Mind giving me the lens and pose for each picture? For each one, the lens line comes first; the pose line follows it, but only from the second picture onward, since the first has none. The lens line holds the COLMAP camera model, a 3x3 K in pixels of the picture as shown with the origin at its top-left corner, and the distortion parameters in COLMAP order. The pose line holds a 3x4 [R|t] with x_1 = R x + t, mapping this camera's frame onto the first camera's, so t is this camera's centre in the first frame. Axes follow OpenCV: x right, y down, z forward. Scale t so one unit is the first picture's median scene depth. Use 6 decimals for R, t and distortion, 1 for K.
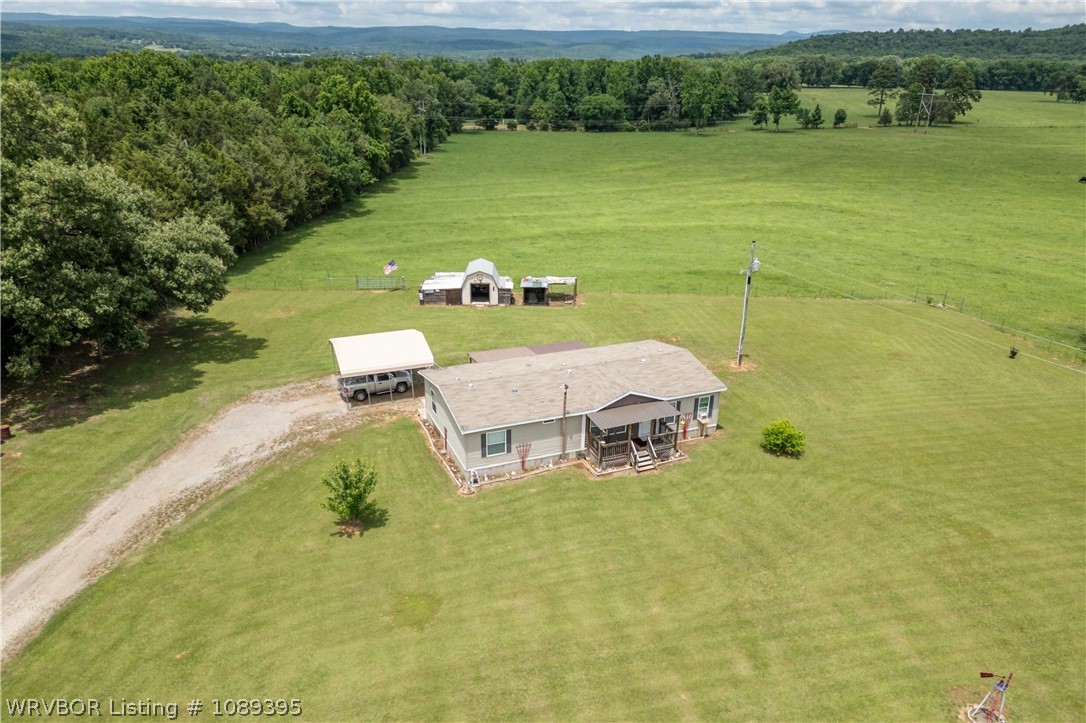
lens RADIAL K [[767.2, 0, 551.8], [0, 767.2, 394.6], [0, 0, 1]] dist [0.076626, -0.071499]
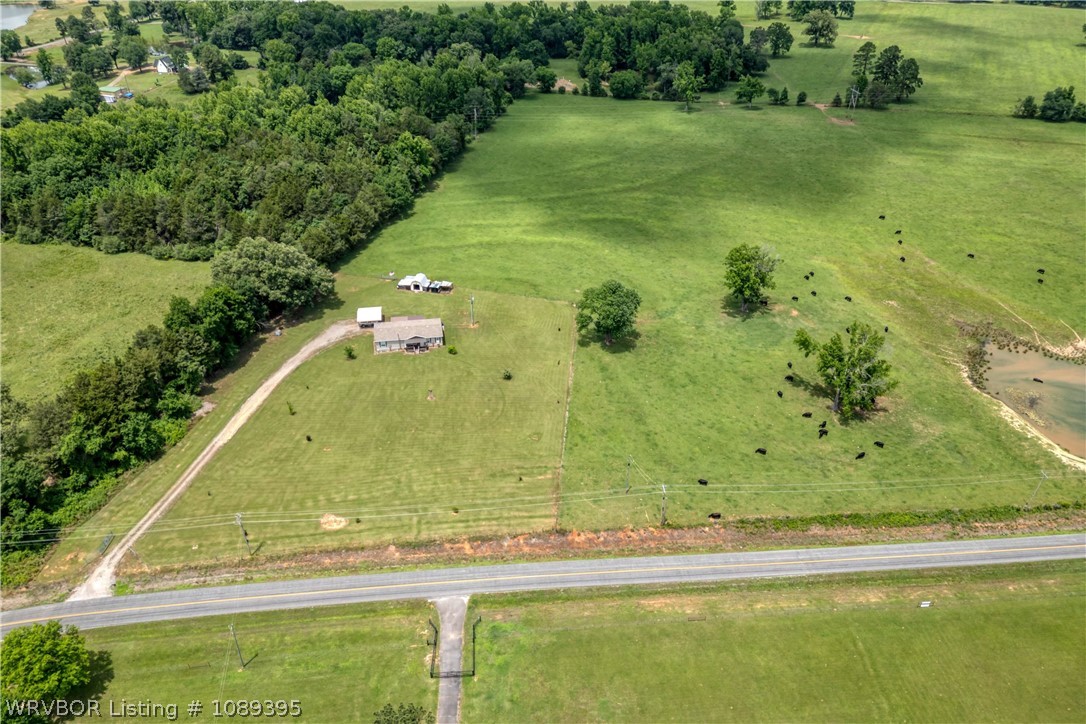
lens RADIAL K [[752.5, 0, 552.6], [0, 752.5, 412.8], [0, 0, 1]] dist [0.083860, -0.097334]
pose [[0.977928, 0.121636, -0.169885, 0.984514], [-0.082594, 0.971901, 0.220426, -0.350228], [0.191923, -0.201529, 0.960496, -1.823845]]
